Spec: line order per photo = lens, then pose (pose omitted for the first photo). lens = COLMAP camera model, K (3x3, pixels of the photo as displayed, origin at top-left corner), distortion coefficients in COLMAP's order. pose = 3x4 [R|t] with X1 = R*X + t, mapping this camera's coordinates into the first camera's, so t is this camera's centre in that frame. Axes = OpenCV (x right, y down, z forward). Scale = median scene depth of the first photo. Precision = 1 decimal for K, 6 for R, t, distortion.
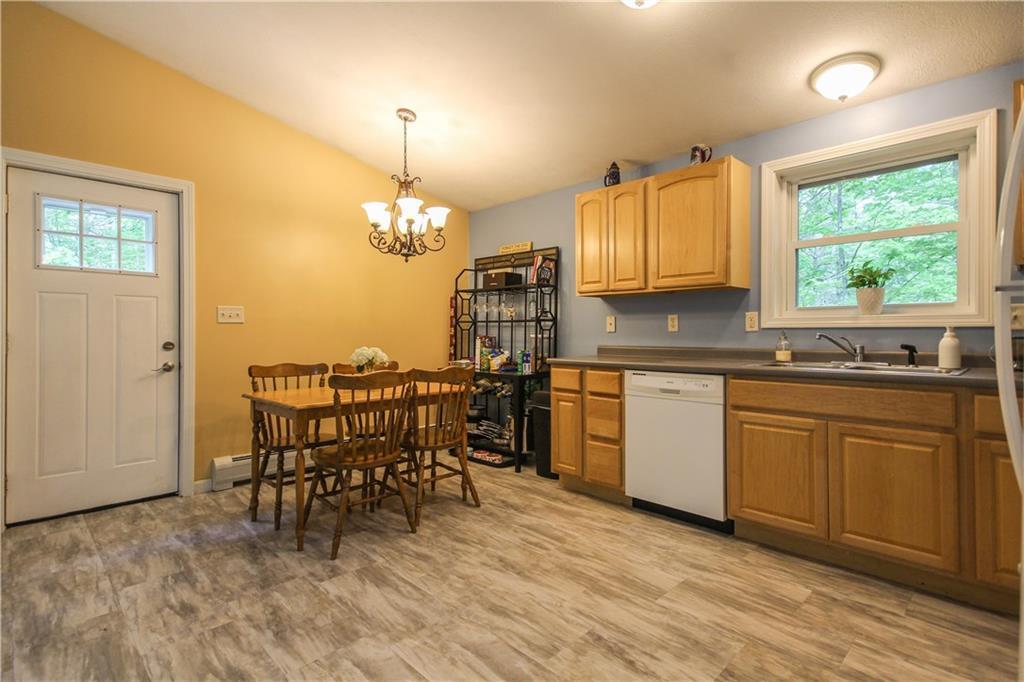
lens RADIAL K [[496.7, 0, 508.2], [0, 496.7, 331.6], [0, 0, 1]] dist [0.029133, -0.006339]
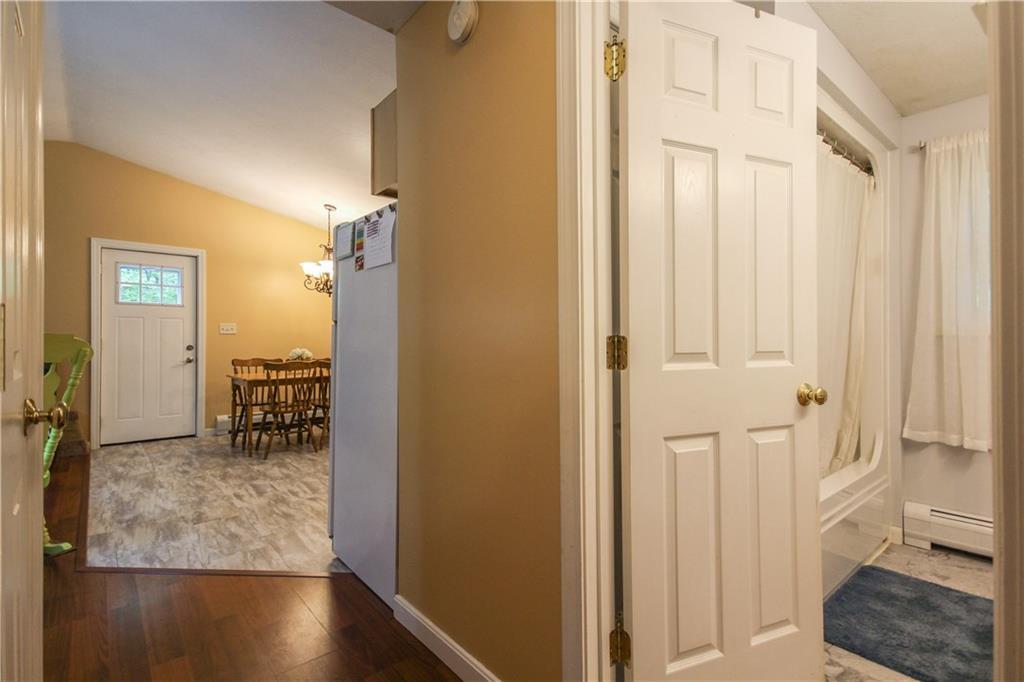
lens RADIAL K [[477.6, 0, 510.3], [0, 477.6, 337.0], [0, 0, 1]] dist [0.028802, -0.004255]
pose [[0.998042, 0.001761, -0.062522, 0.567377], [-0.001809, 0.999998, -0.000713, -0.009095], [0.062520, 0.000825, 0.998043, -0.627123]]
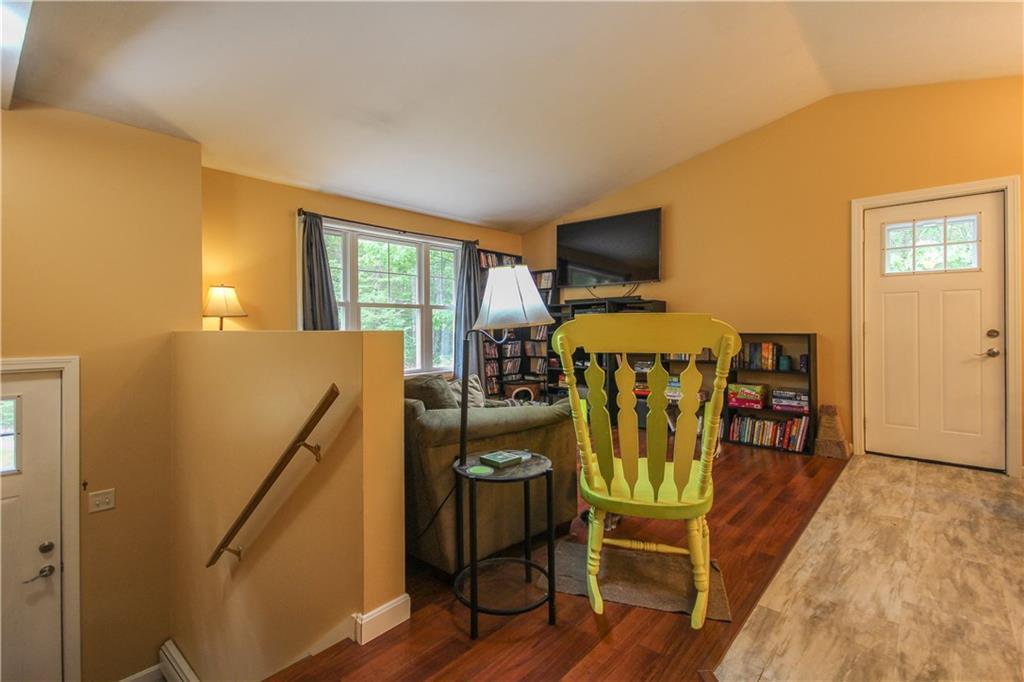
lens RADIAL K [[469.1, 0, 517.5], [0, 469.1, 325.9], [0, 0, 1]] dist [0.033592, -0.014109]
pose [[0.077366, 0.001532, -0.997002, 0.313487], [0.011605, 0.999930, 0.002437, -0.002473], [0.996935, -0.011758, 0.077342, -0.118858]]
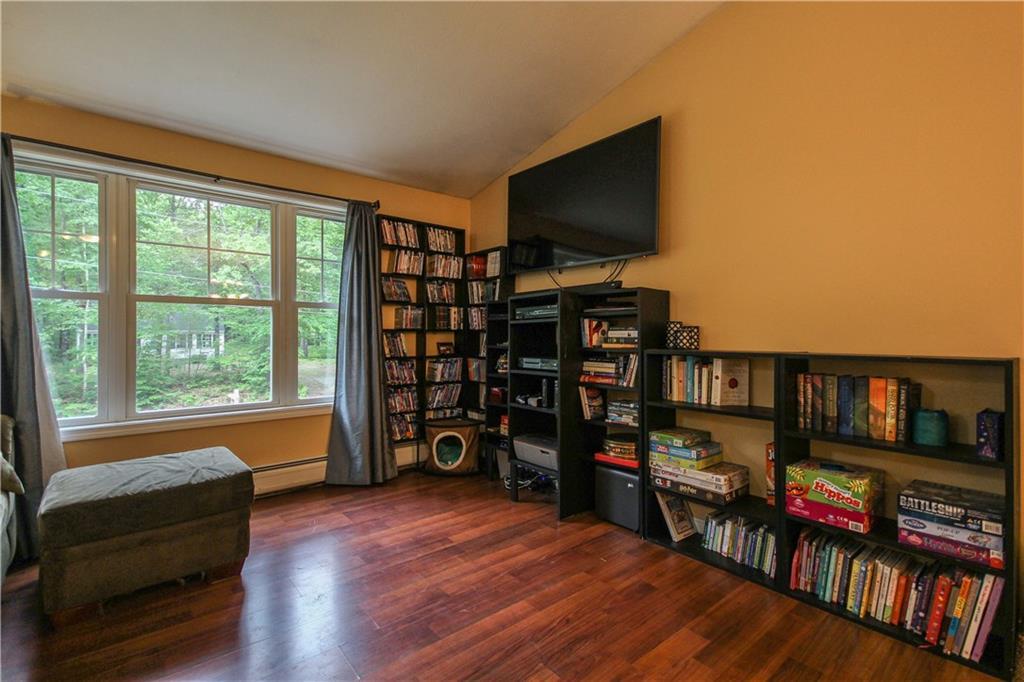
lens RADIAL K [[469.1, 0, 513.6], [0, 469.1, 334.0], [0, 0, 1]] dist [0.033592, -0.014109]
pose [[-0.075900, -0.000821, -0.997115, -0.399577], [0.004757, 0.999988, -0.001185, 0.002454], [0.997104, -0.004833, -0.075895, 0.312193]]
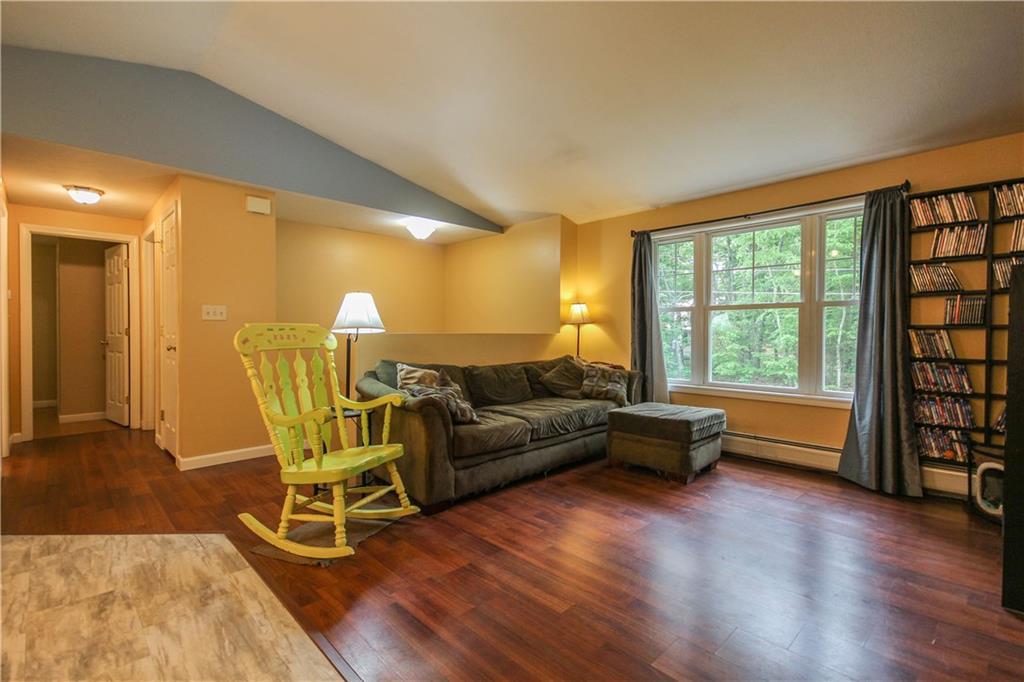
lens RADIAL K [[469.1, 0, 512.2], [0, 469.1, 336.2], [0, 0, 1]] dist [0.033592, -0.014109]
pose [[-0.999996, 0.001248, 0.002654, -0.685633], [0.001261, 0.999988, 0.004730, 0.005333], [-0.002649, 0.004733, -0.999985, 0.968619]]
